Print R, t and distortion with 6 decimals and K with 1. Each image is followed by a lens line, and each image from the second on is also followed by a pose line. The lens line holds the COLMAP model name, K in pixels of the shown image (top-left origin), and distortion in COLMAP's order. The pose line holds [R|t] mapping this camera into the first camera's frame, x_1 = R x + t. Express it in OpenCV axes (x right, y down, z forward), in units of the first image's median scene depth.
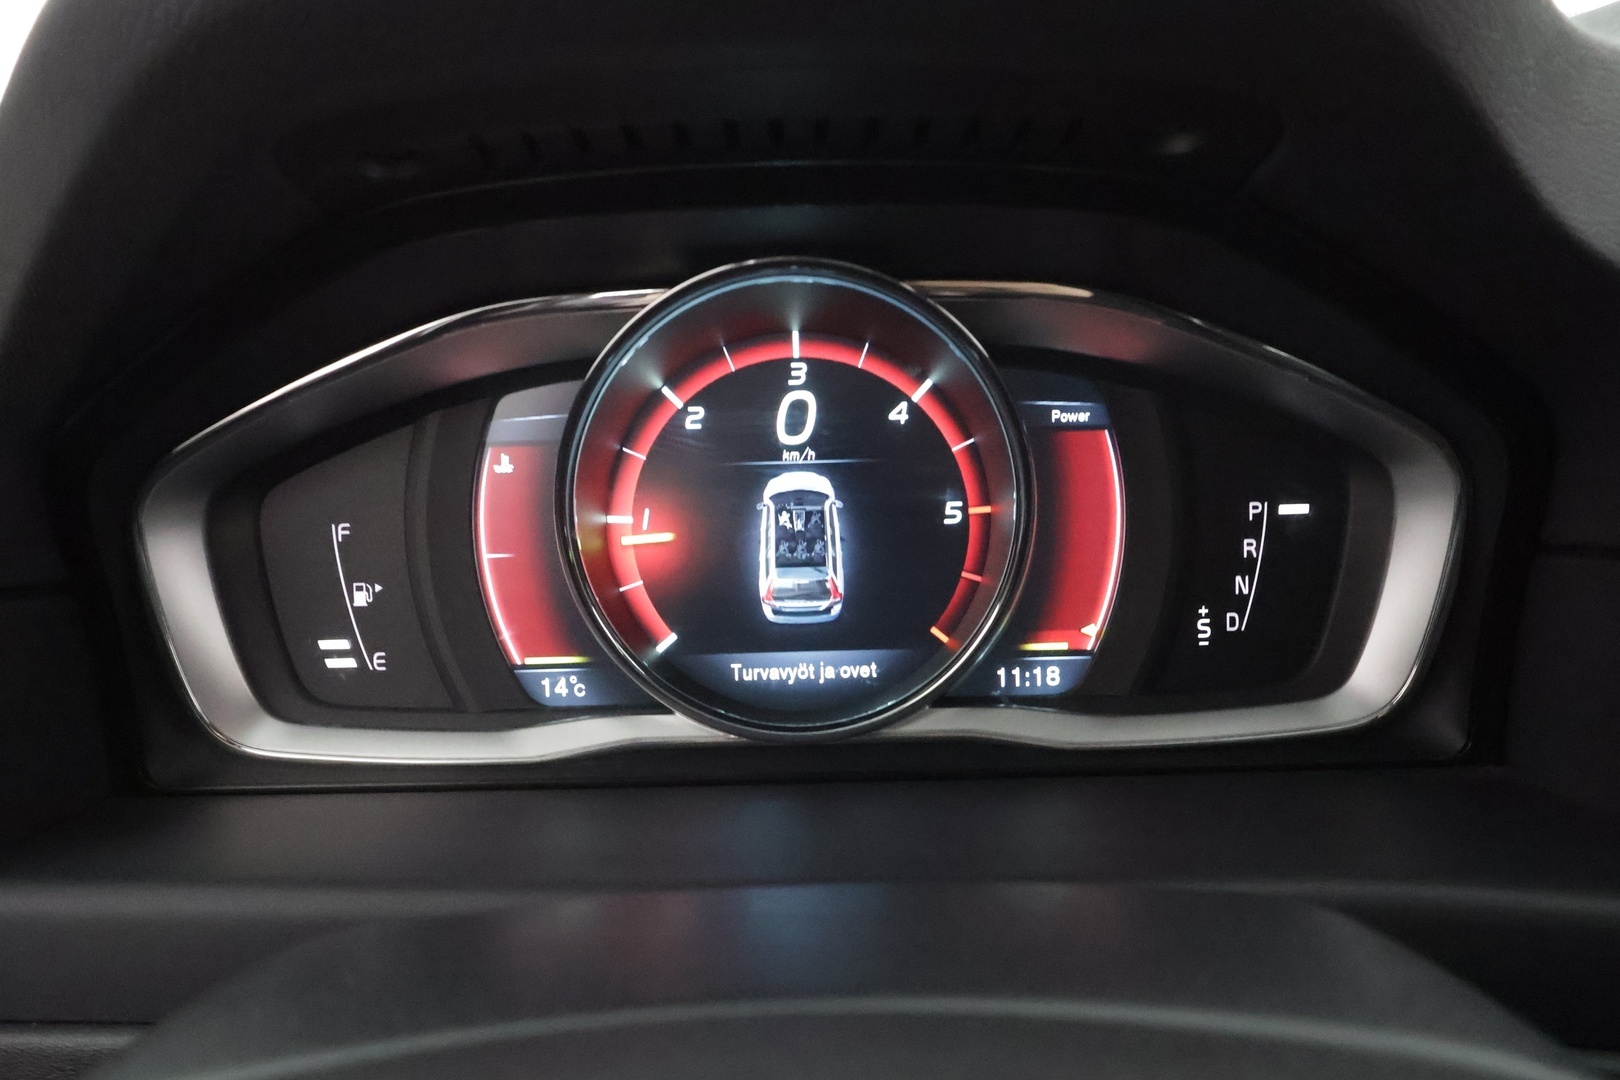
lens RADIAL K [[1272.8, 0, 810.0], [0, 1272.8, 540.0], [0, 0, 1]] dist [0.002512, -0.001160]
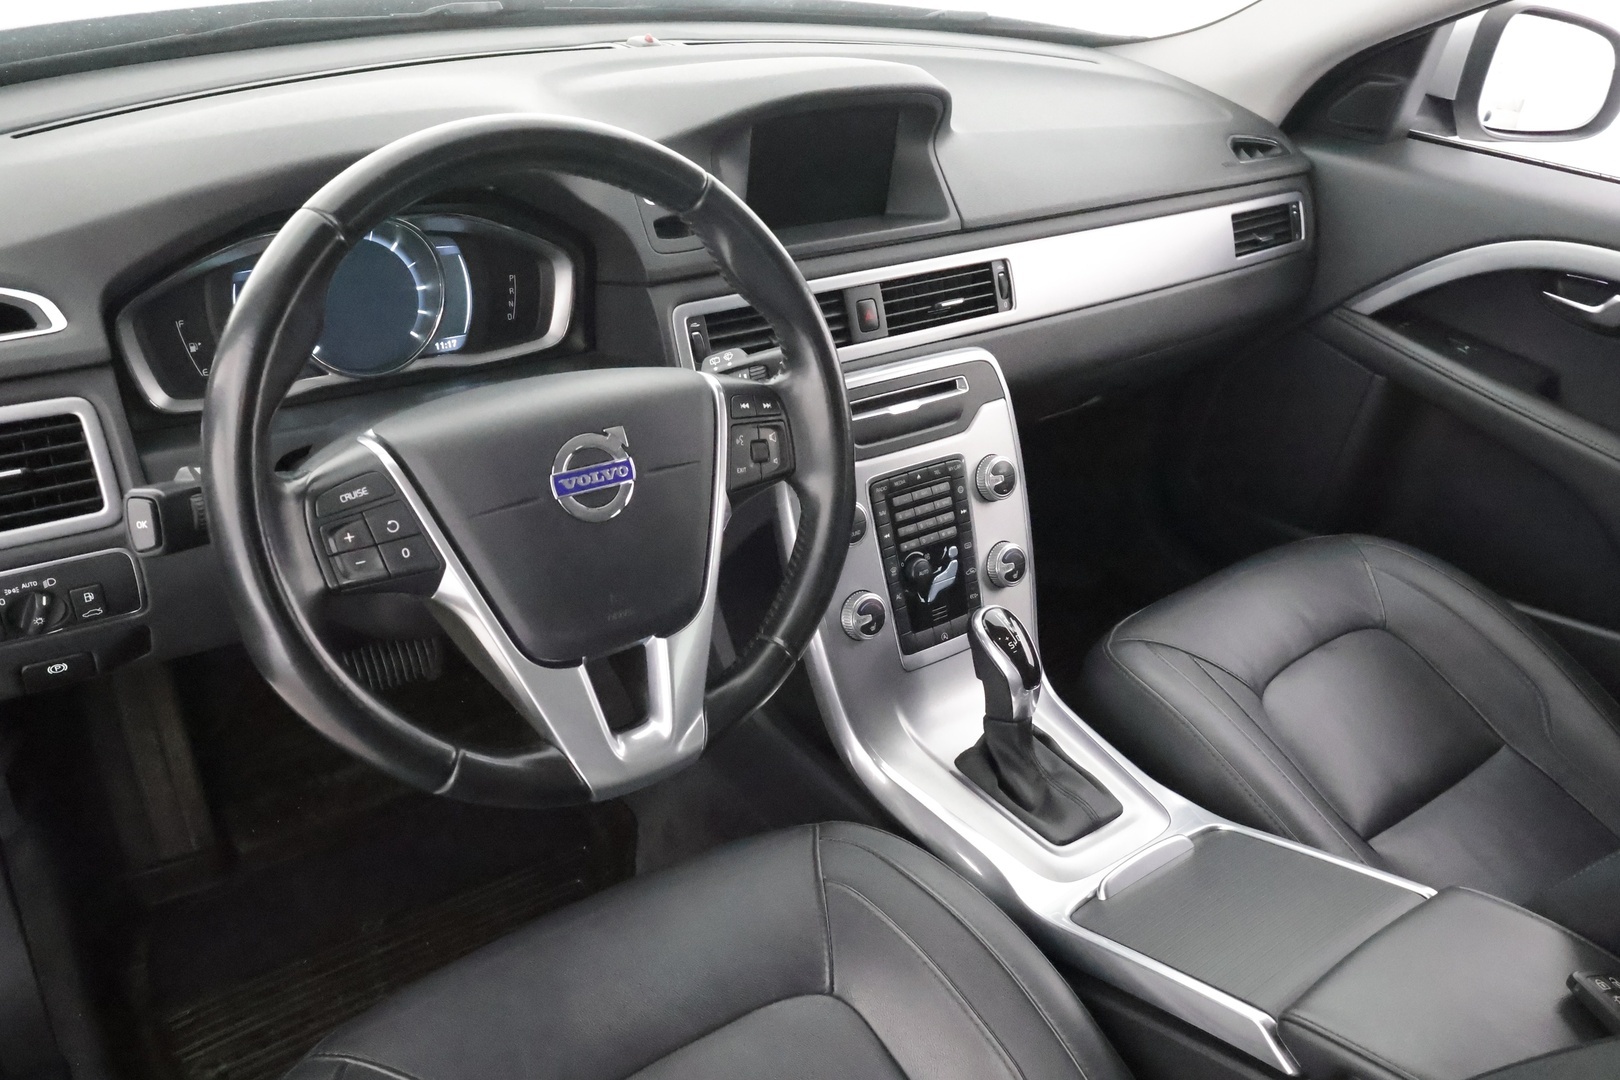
lens RADIAL K [[1272.8, 0, 810.0], [0, 1272.8, 540.0], [0, 0, 1]] dist [0.002512, -0.001160]
pose [[0.790355, -0.222962, 0.570638, -0.935305], [0.094895, 0.964738, 0.245513, -0.096549], [-0.605255, -0.139891, 0.783643, -1.844786]]
